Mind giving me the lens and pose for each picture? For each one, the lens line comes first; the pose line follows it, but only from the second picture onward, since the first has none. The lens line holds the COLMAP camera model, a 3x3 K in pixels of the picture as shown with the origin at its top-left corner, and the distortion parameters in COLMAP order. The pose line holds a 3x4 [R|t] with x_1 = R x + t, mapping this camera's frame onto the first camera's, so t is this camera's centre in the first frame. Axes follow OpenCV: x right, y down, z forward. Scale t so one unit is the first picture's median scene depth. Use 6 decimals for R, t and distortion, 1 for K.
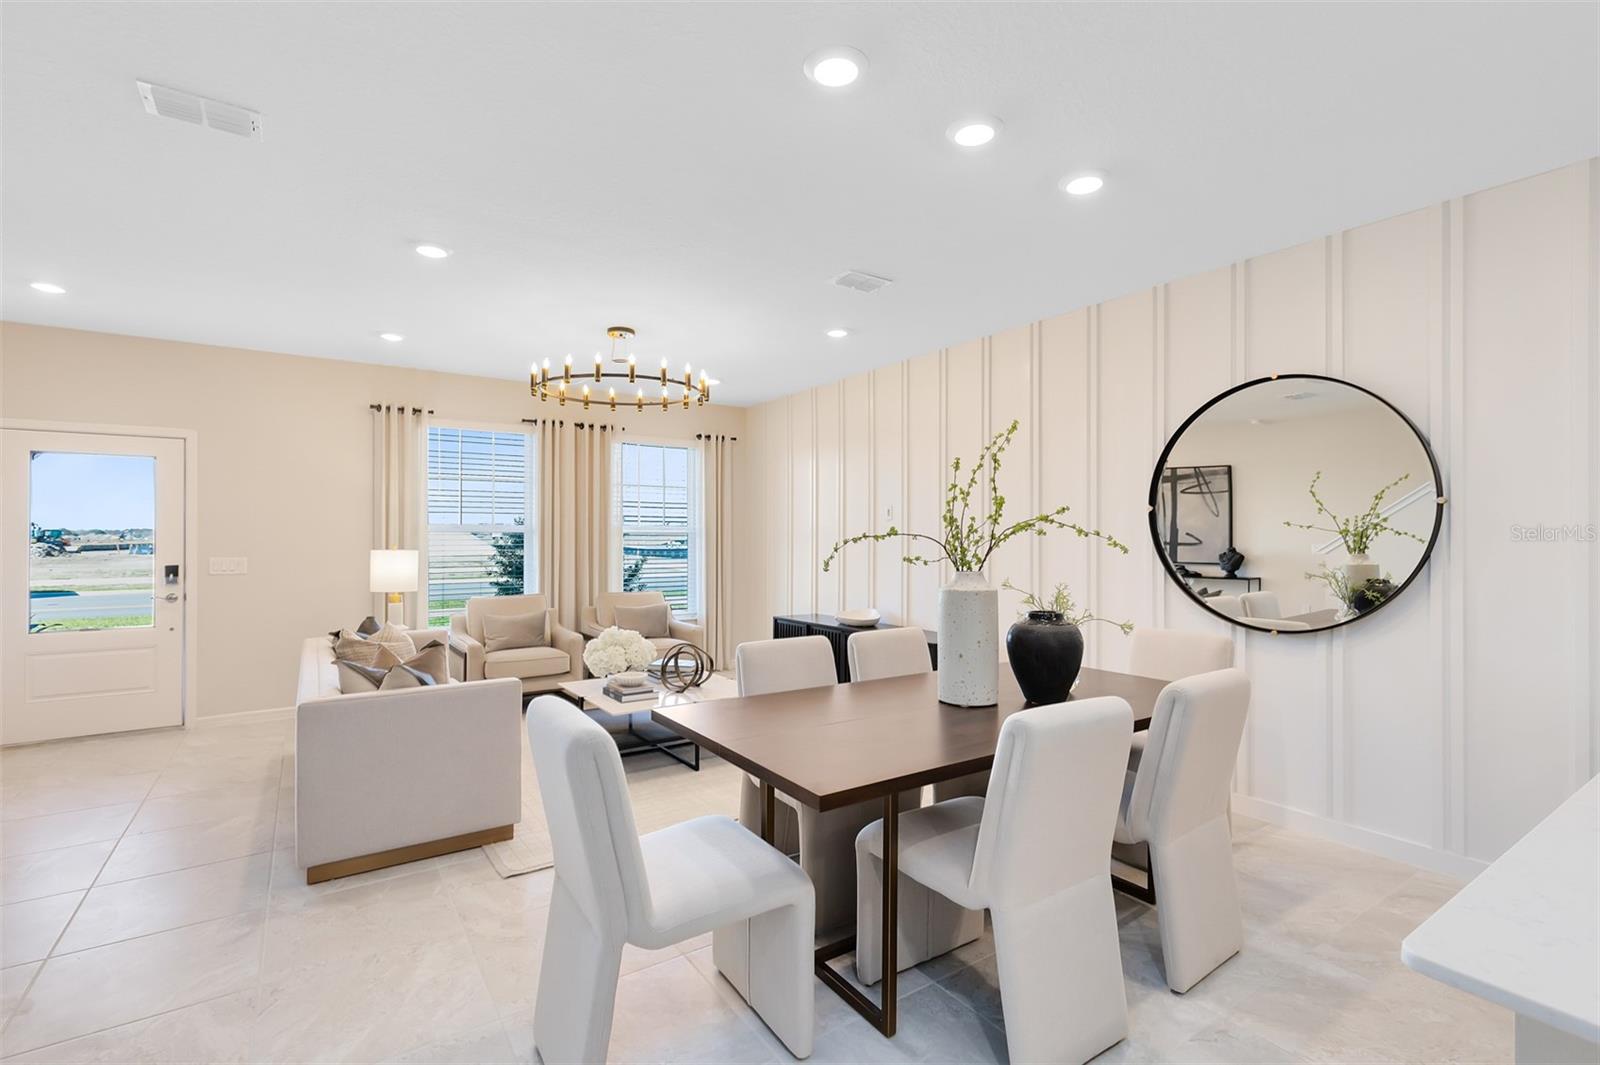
lens RADIAL K [[738.8, 0, 804.6], [0, 738.8, 537.9], [0, 0, 1]] dist [0.014172, 0.000021]
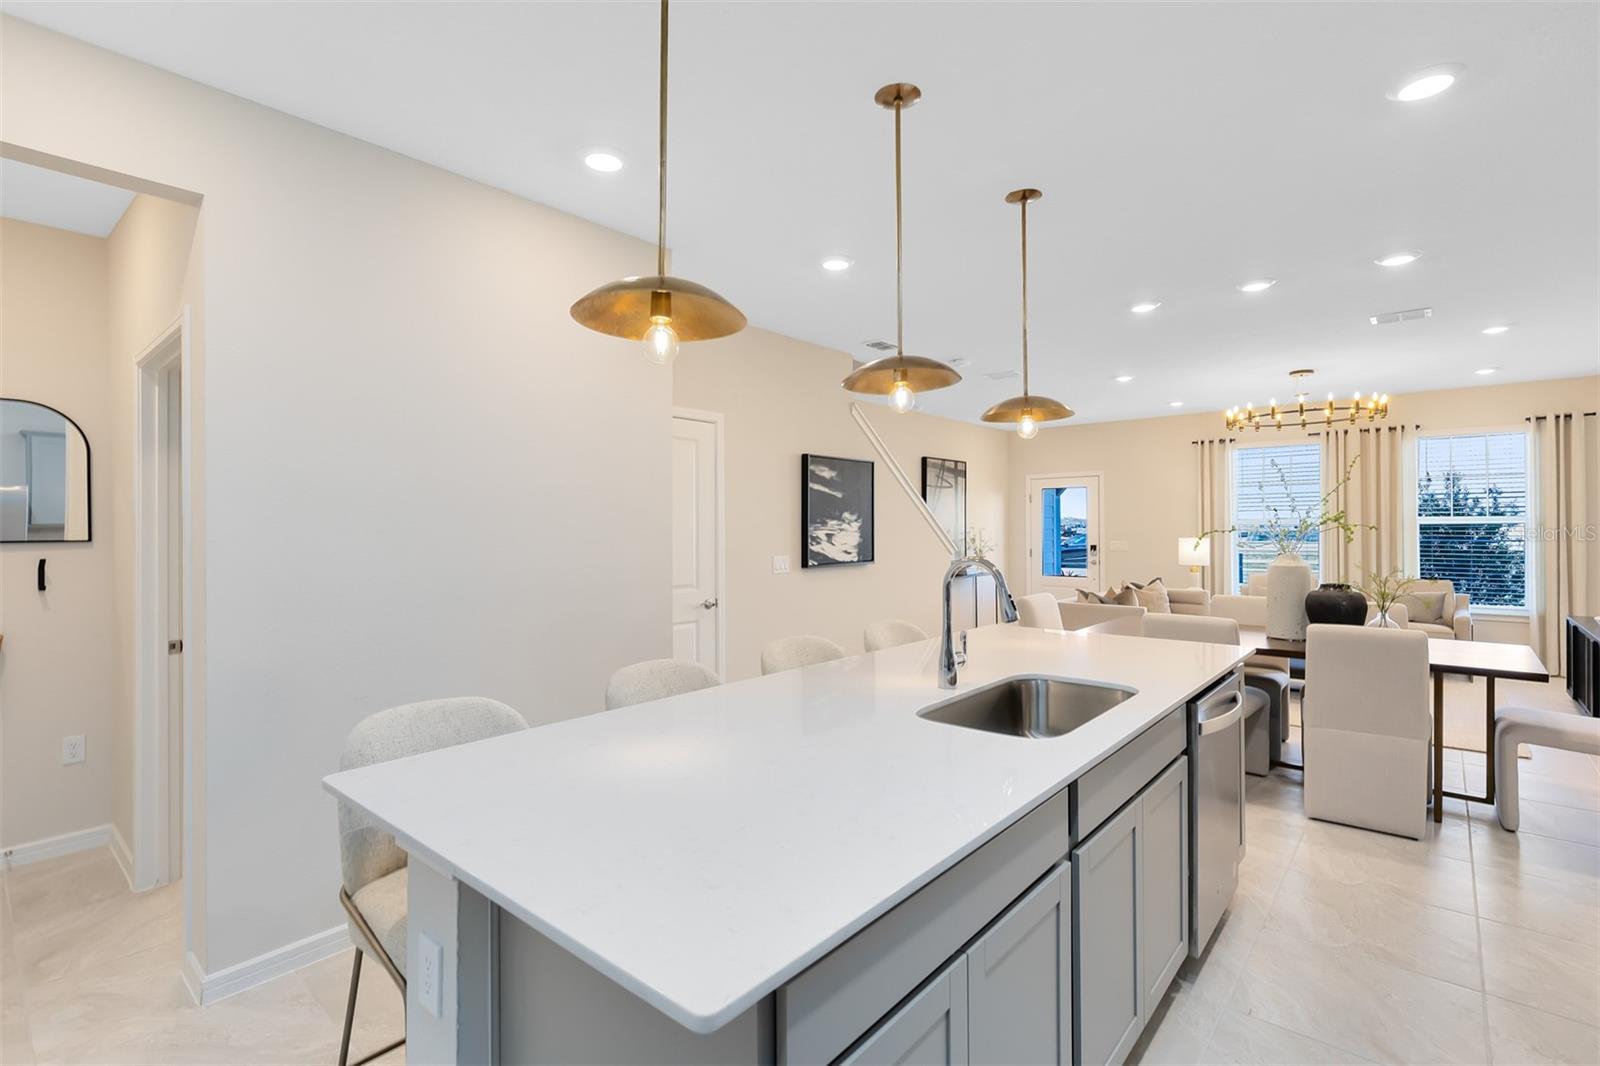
lens RADIAL K [[738.8, 0, 796.3], [0, 738.8, 526.4], [0, 0, 1]] dist [0.014172, 0.000021]
pose [[0.270427, -0.006173, -0.962721, 0.630916], [0.006440, 0.999969, -0.004603, -0.004791], [0.962719, -0.004955, 0.270458, -0.179083]]
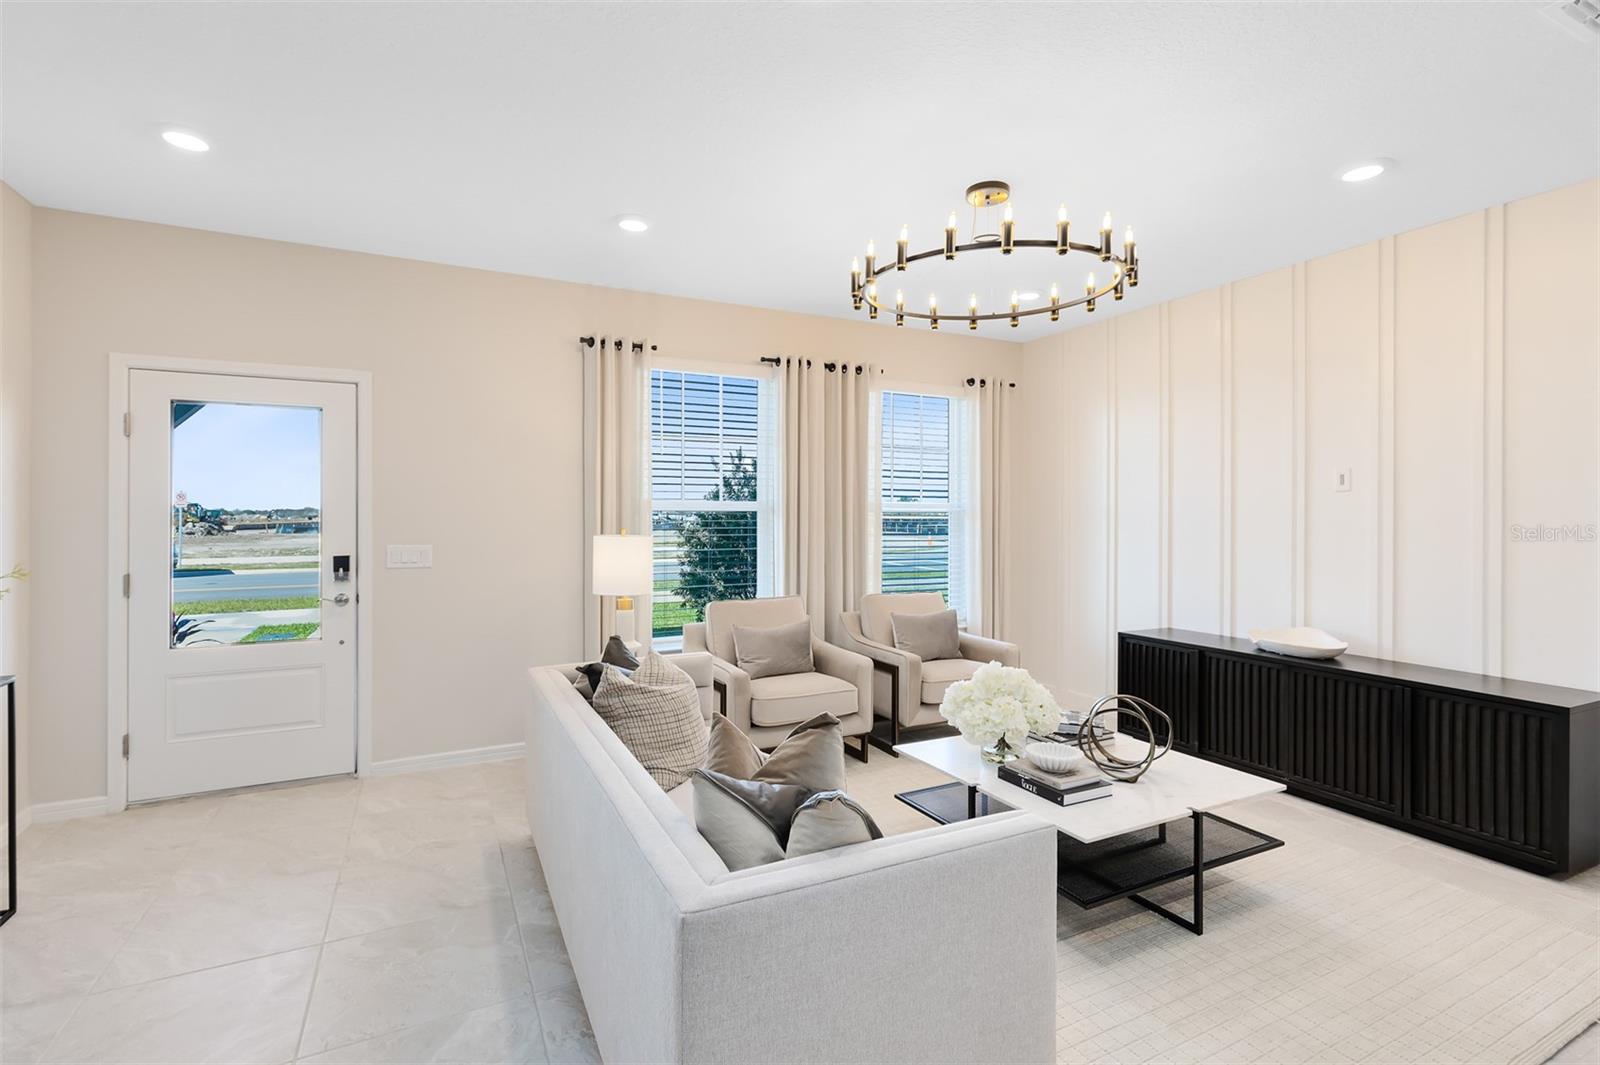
lens RADIAL K [[738.8, 0, 787.6], [0, 738.8, 520.6], [0, 0, 1]] dist [0.014172, 0.000021]
pose [[0.991422, 0.000496, -0.130698, -0.277592], [0.000029, 0.999992, 0.004013, -0.000947], [0.130699, -0.003983, 0.991414, 0.290718]]
